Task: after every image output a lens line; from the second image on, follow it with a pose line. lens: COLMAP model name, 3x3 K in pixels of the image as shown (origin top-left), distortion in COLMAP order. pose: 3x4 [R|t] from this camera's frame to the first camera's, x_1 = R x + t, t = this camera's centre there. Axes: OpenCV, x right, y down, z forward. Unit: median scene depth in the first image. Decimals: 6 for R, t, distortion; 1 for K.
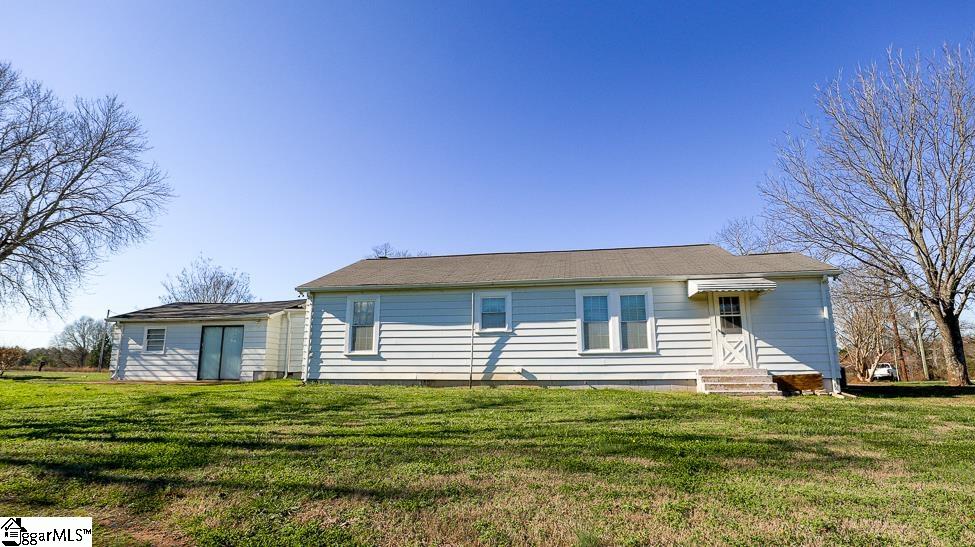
lens RADIAL K [[494.7, 0, 489.6], [0, 494.7, 273.5], [0, 0, 1]] dist [-0.030691, 0.001730]
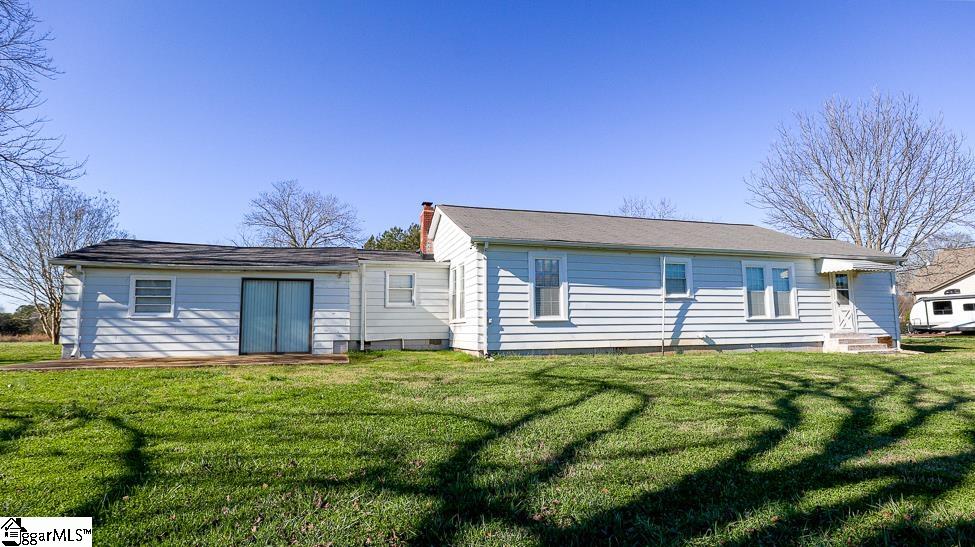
lens RADIAL K [[494.7, 0, 489.6], [0, 494.7, 273.5], [0, 0, 1]] dist [-0.030691, 0.001730]
pose [[0.892850, 0.044102, 0.448189, -0.770729], [-0.079639, 0.994971, 0.060747, 0.039193], [-0.443256, -0.089931, 0.891872, 0.286966]]
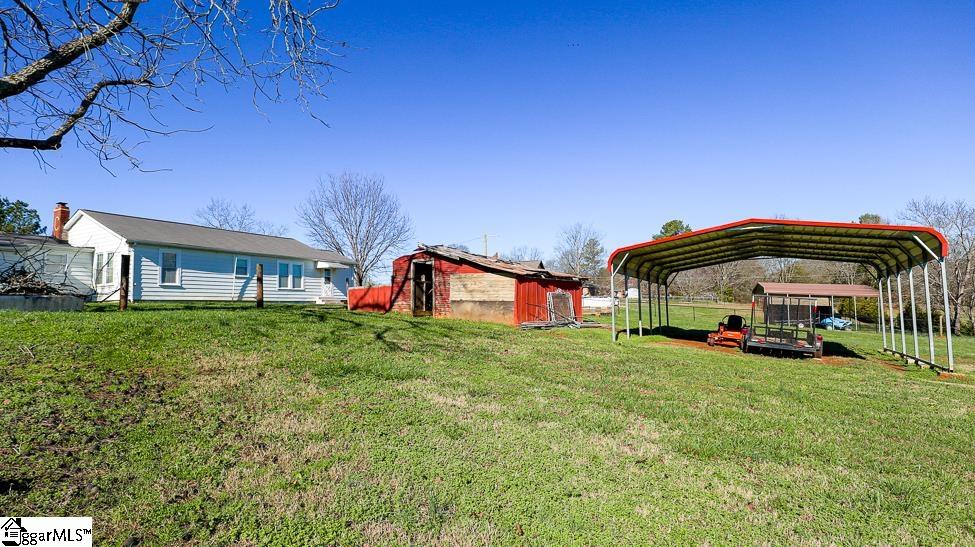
lens RADIAL K [[494.7, 0, 489.6], [0, 494.7, 273.5], [0, 0, 1]] dist [-0.030691, 0.001730]
pose [[0.299893, 0.065802, 0.951701, -1.543365], [-0.159629, 0.987014, -0.017943, -0.016767], [-0.940523, -0.146538, 0.306503, -0.516926]]
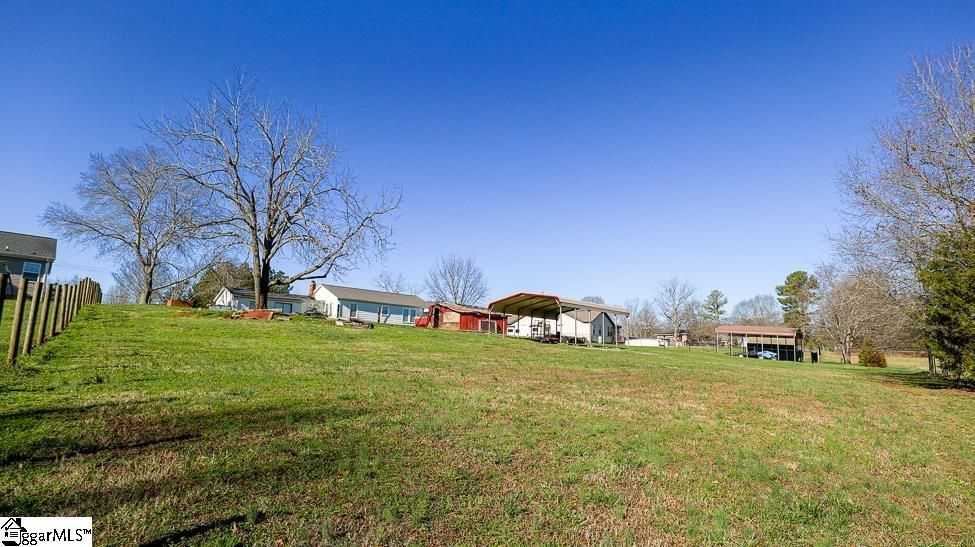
lens RADIAL K [[494.7, 0, 489.6], [0, 494.7, 273.5], [0, 0, 1]] dist [-0.030691, 0.001730]
pose [[0.591371, 0.153797, 0.791598, -2.708515], [-0.172522, 0.983046, -0.062109, -0.113345], [-0.787729, -0.099838, 0.607878, -2.069940]]
